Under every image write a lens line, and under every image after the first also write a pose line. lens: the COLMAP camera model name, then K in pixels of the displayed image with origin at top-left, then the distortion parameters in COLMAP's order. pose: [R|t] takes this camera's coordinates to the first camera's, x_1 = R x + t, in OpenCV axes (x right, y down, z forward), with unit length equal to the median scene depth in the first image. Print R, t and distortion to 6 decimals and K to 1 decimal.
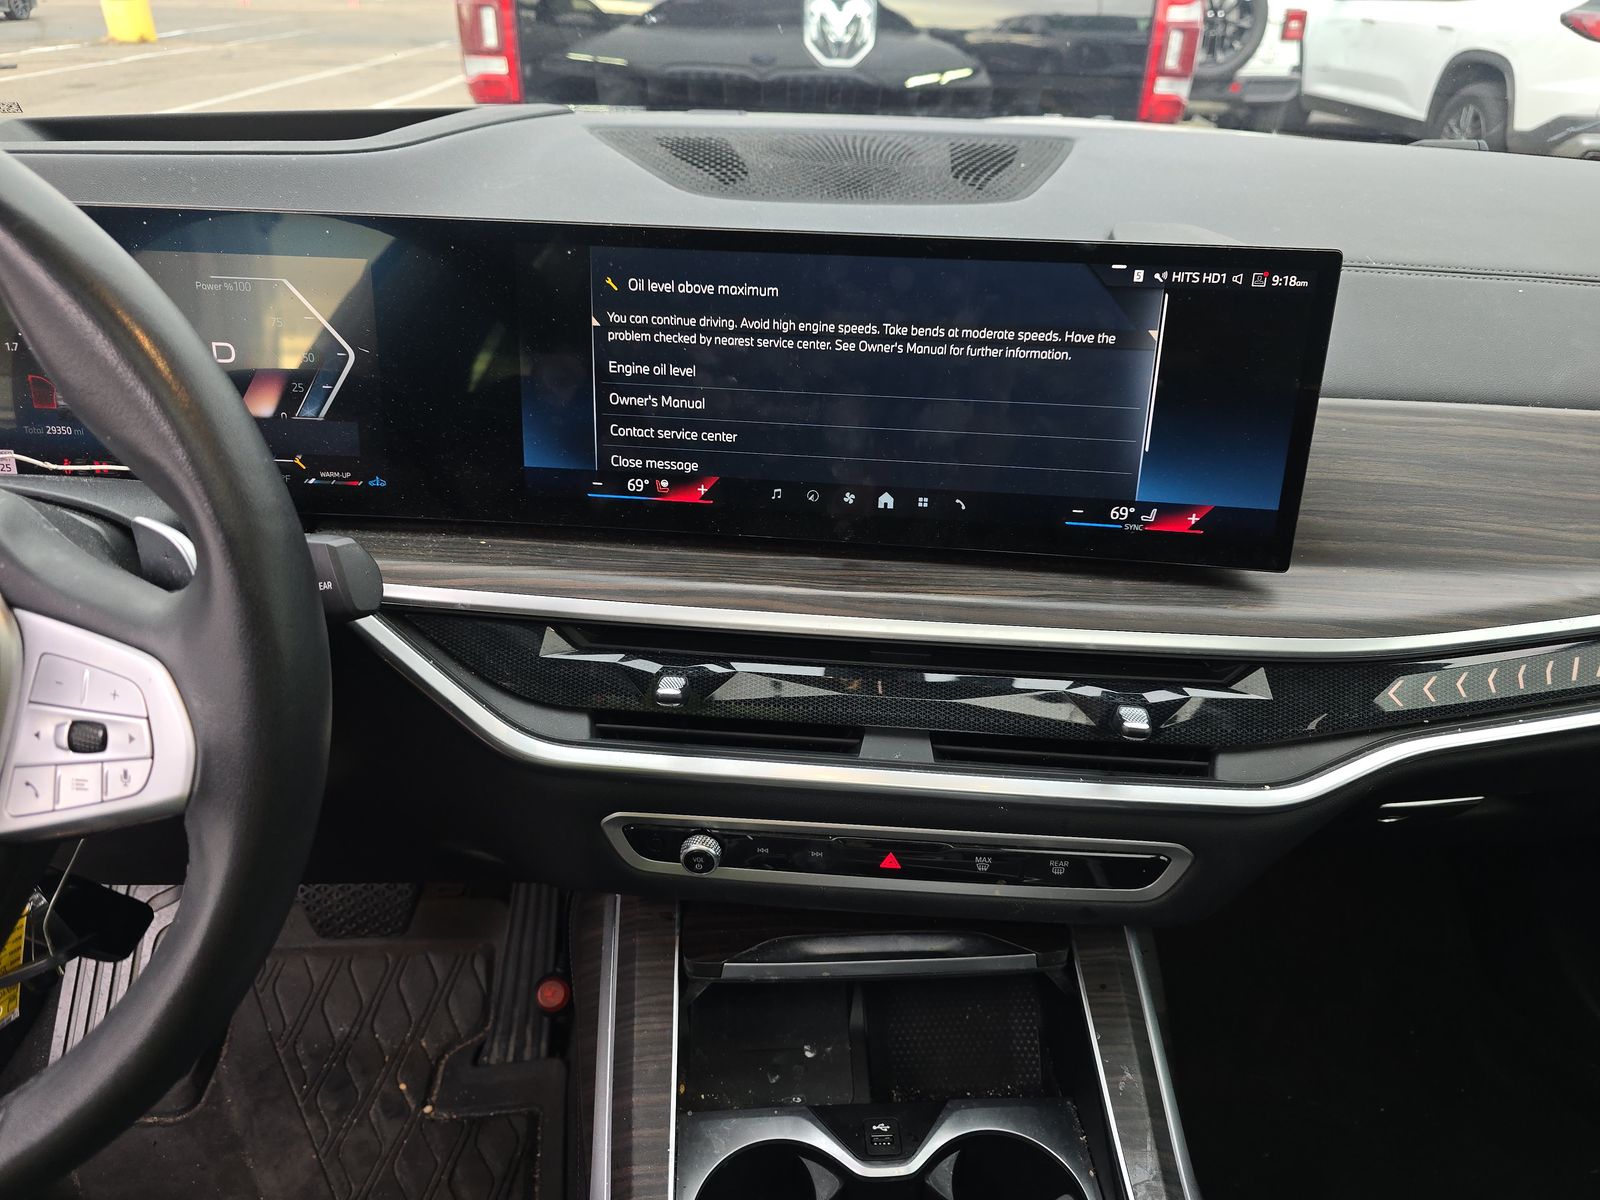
lens RADIAL K [[1056.2, 0, 802.8], [0, 1056.2, 611.4], [0, 0, 1]] dist [0.018748, -0.032203]
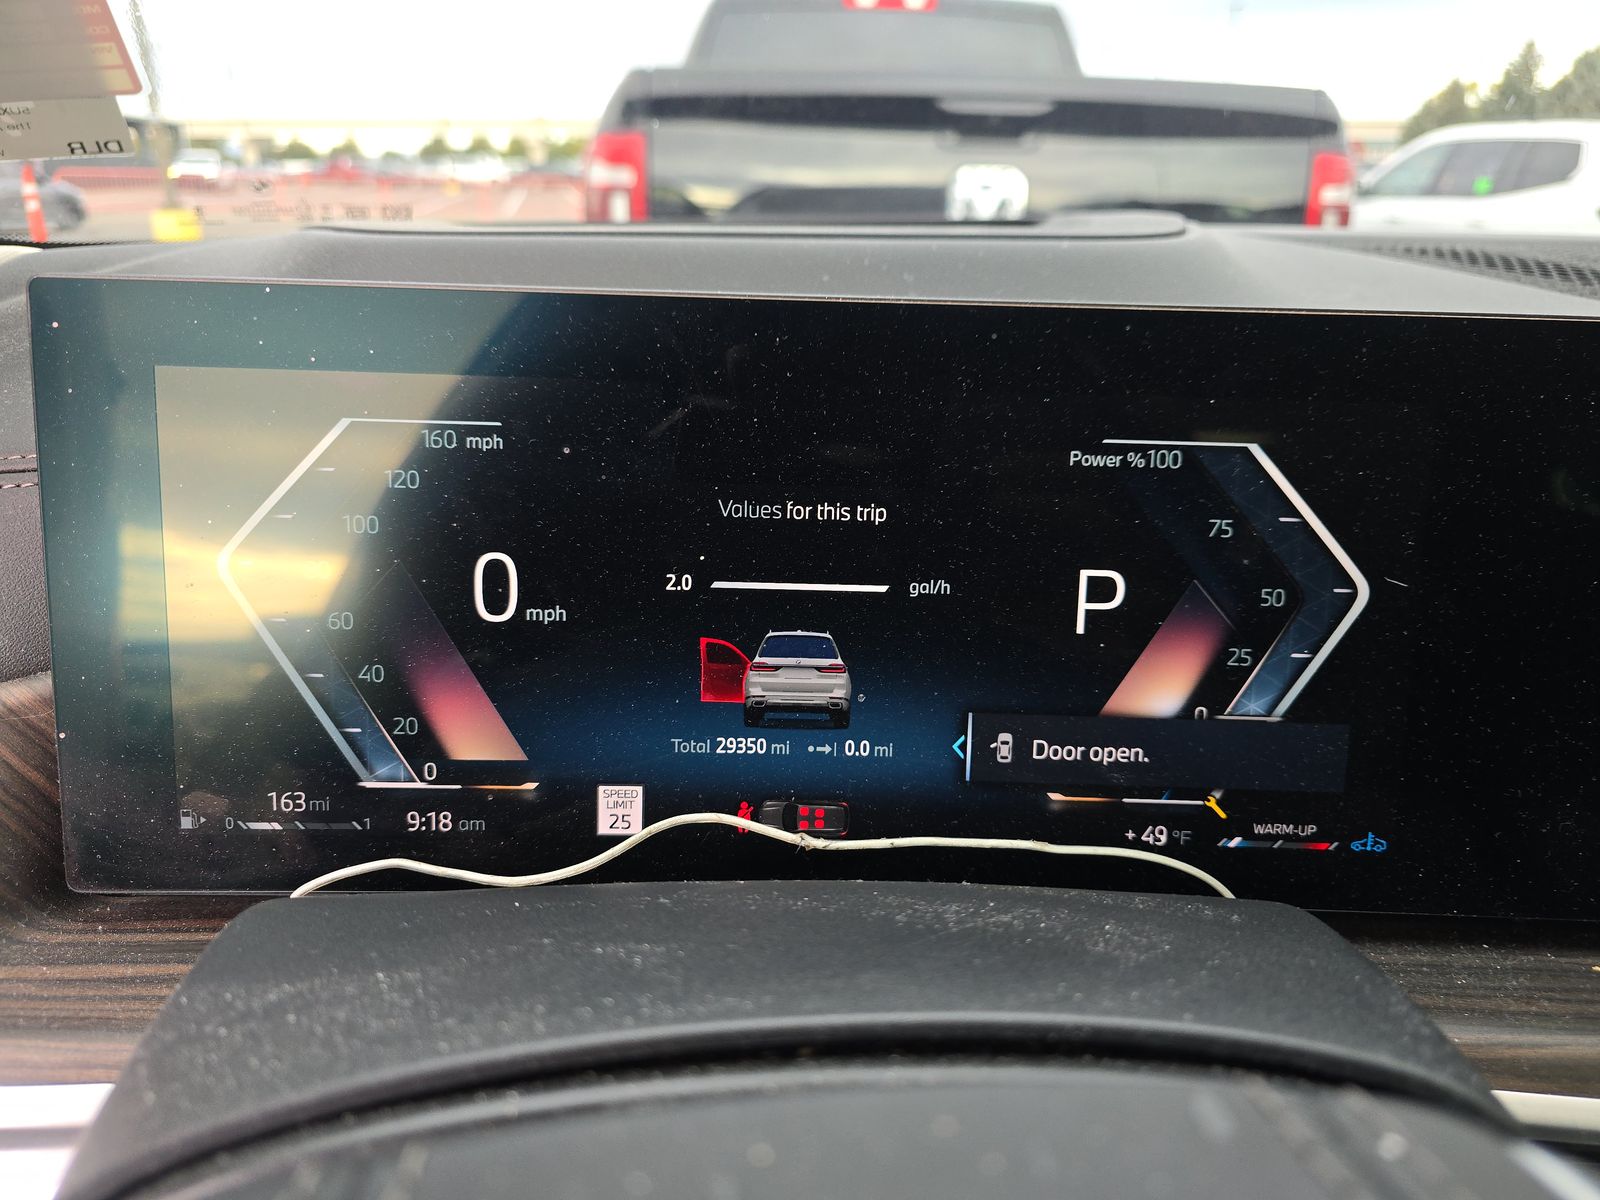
lens RADIAL K [[1056.2, 0, 803.8], [0, 1056.2, 596.2], [0, 0, 1]] dist [0.018748, -0.032203]
pose [[0.999782, -0.010062, -0.018294, -0.686385], [0.006599, 0.983578, -0.180363, -0.155798], [0.019808, 0.180203, 0.983430, 0.521518]]
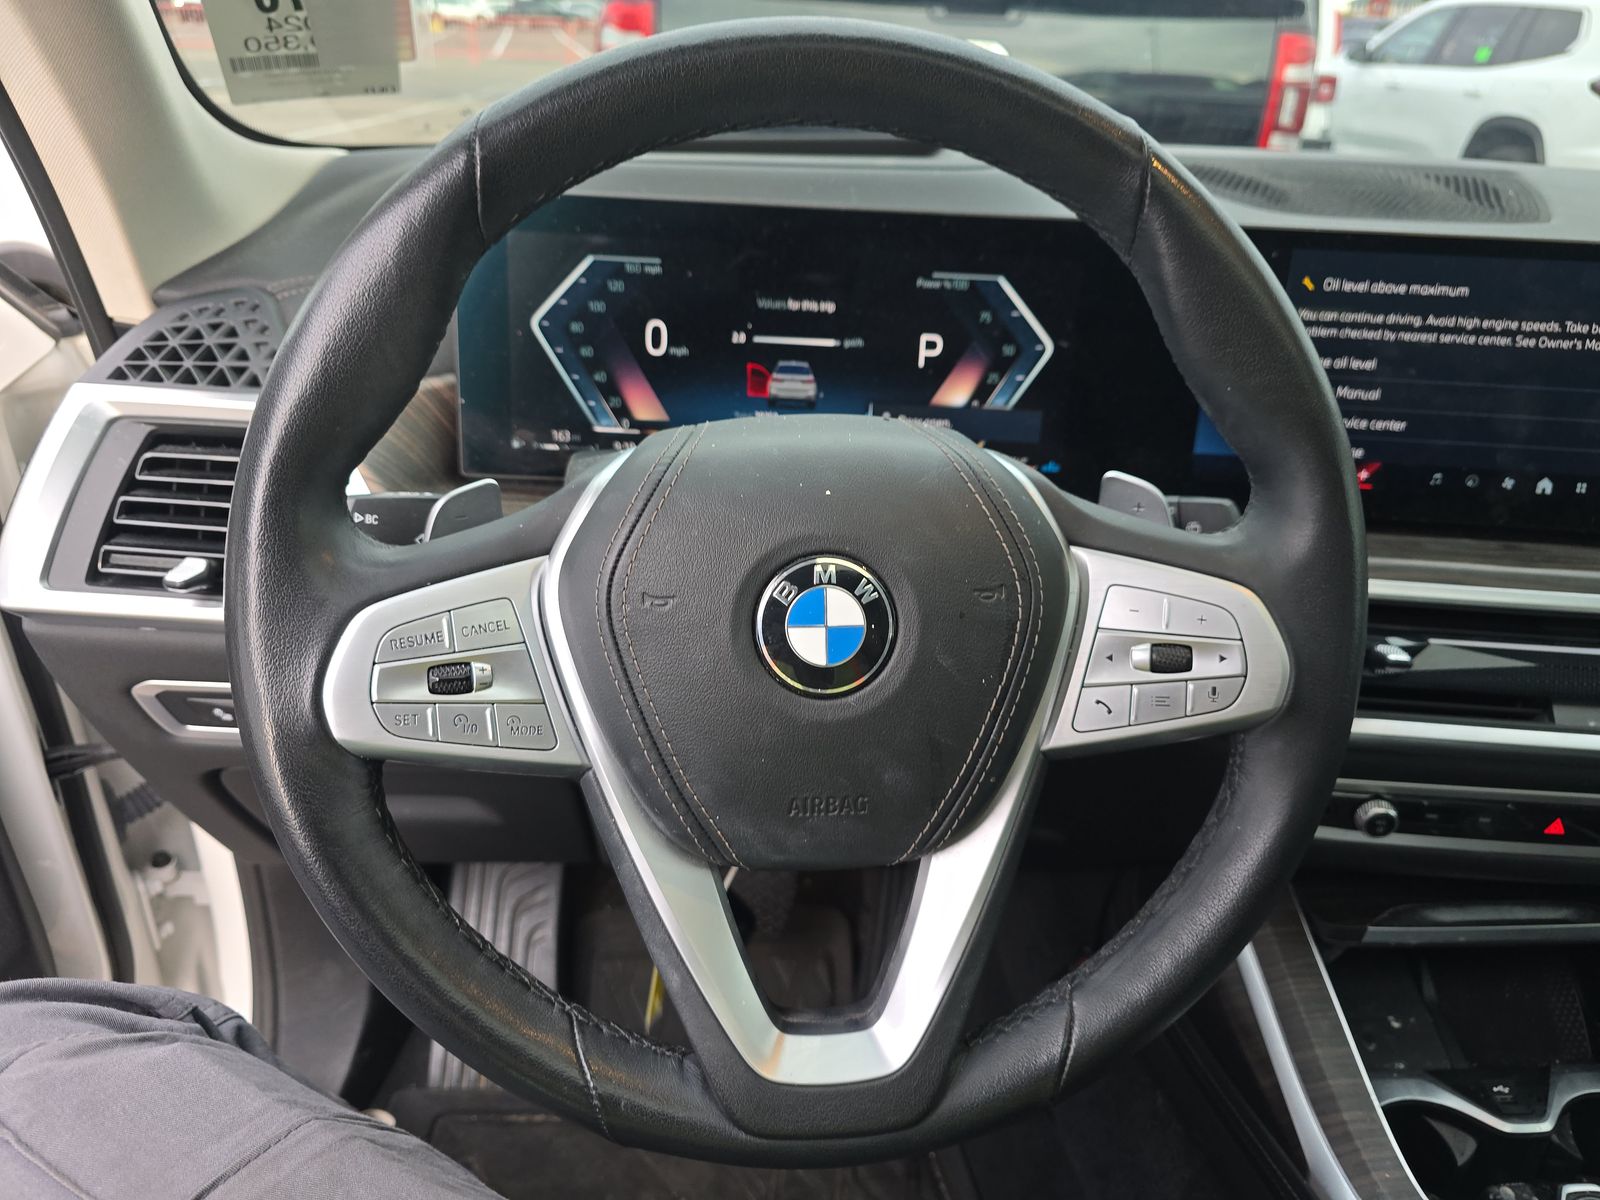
lens RADIAL K [[1056.2, 0, 805.1], [0, 1056.2, 606.5], [0, 0, 1]] dist [0.018748, -0.032203]
pose [[0.999912, 0.010332, -0.008346, -0.673933], [-0.010736, 0.998693, -0.049963, 0.079731], [0.007819, 0.050048, 0.998716, -0.070946]]
